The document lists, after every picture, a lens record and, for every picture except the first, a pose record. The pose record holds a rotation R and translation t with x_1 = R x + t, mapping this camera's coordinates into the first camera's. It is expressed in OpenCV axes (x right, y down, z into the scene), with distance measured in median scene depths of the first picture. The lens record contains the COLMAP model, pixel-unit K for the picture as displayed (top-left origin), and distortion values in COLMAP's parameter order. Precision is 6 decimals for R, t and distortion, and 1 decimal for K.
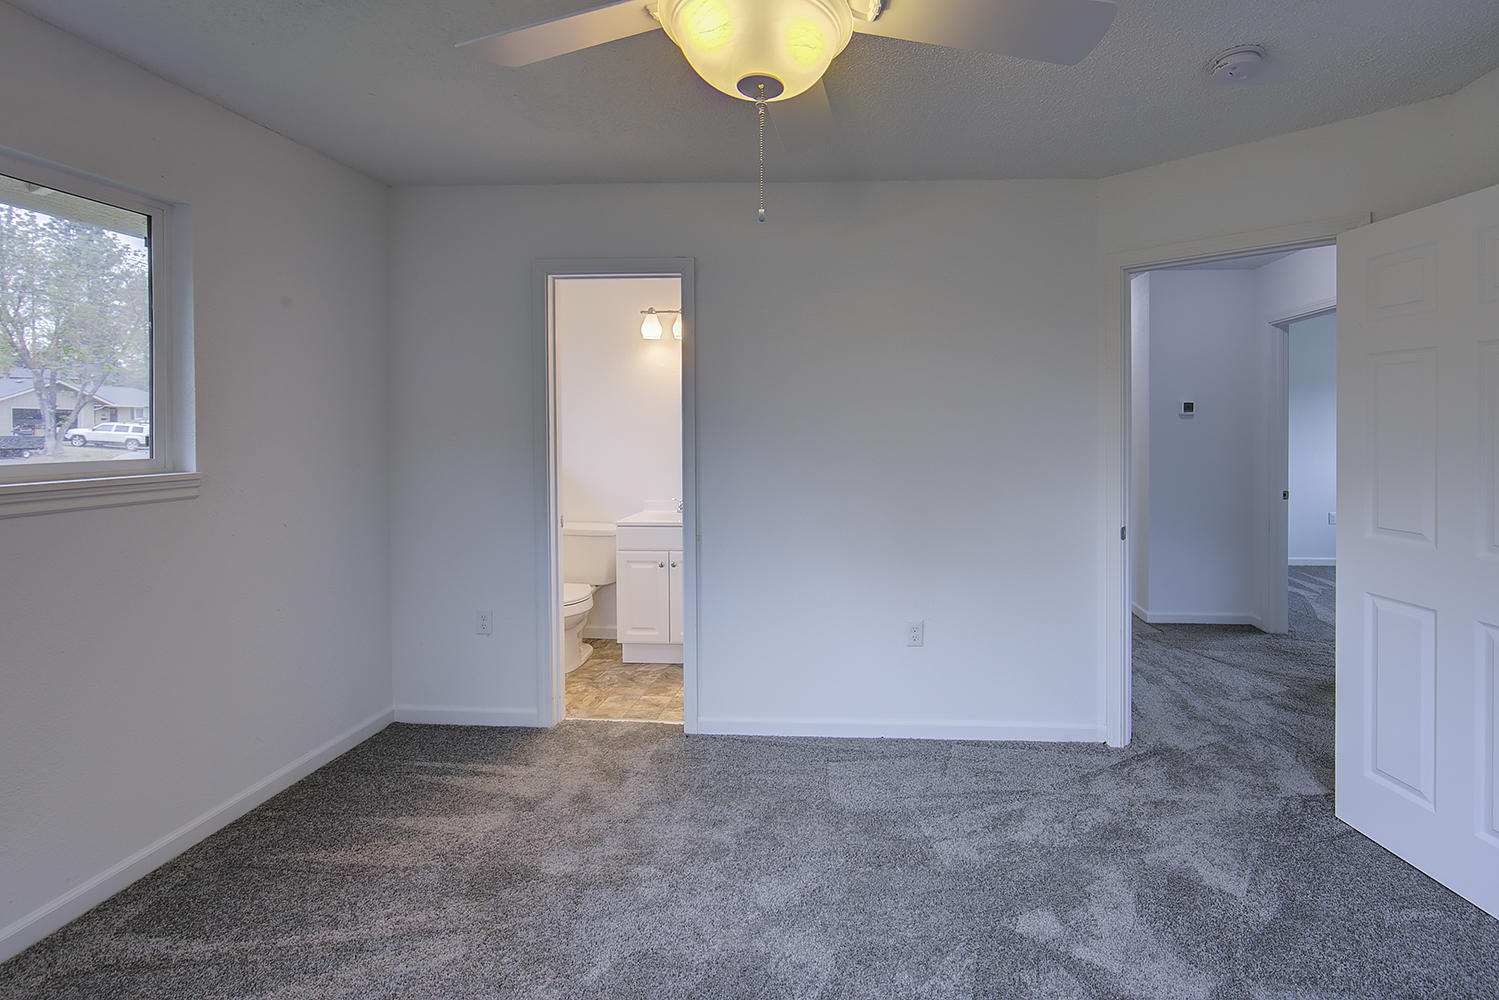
lens RADIAL K [[623.3, 0, 745.4], [0, 623.3, 432.3], [0, 0, 1]] dist [-0.003507, 0.000128]
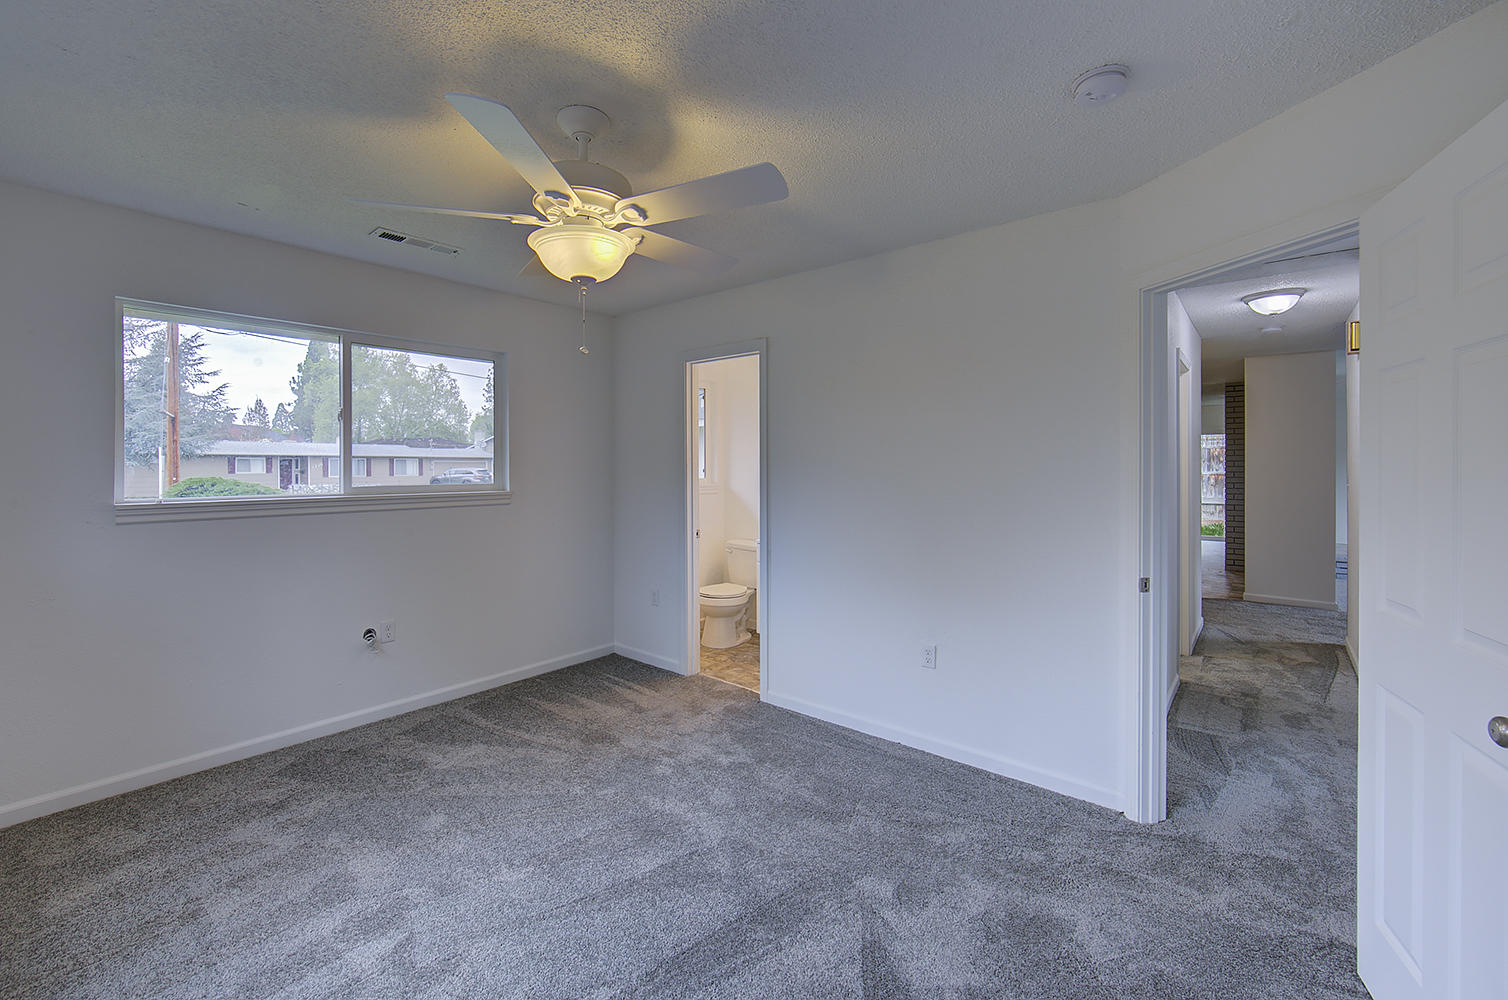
lens RADIAL K [[651.8, 0, 750.8], [0, 651.8, 468.9], [0, 0, 1]] dist [-0.000510, 0.000588]
pose [[0.783236, 0.001189, -0.621723, 0.801011], [-0.002788, 0.999995, -0.001601, -0.002046], [0.621718, 0.002987, 0.783235, -0.095215]]
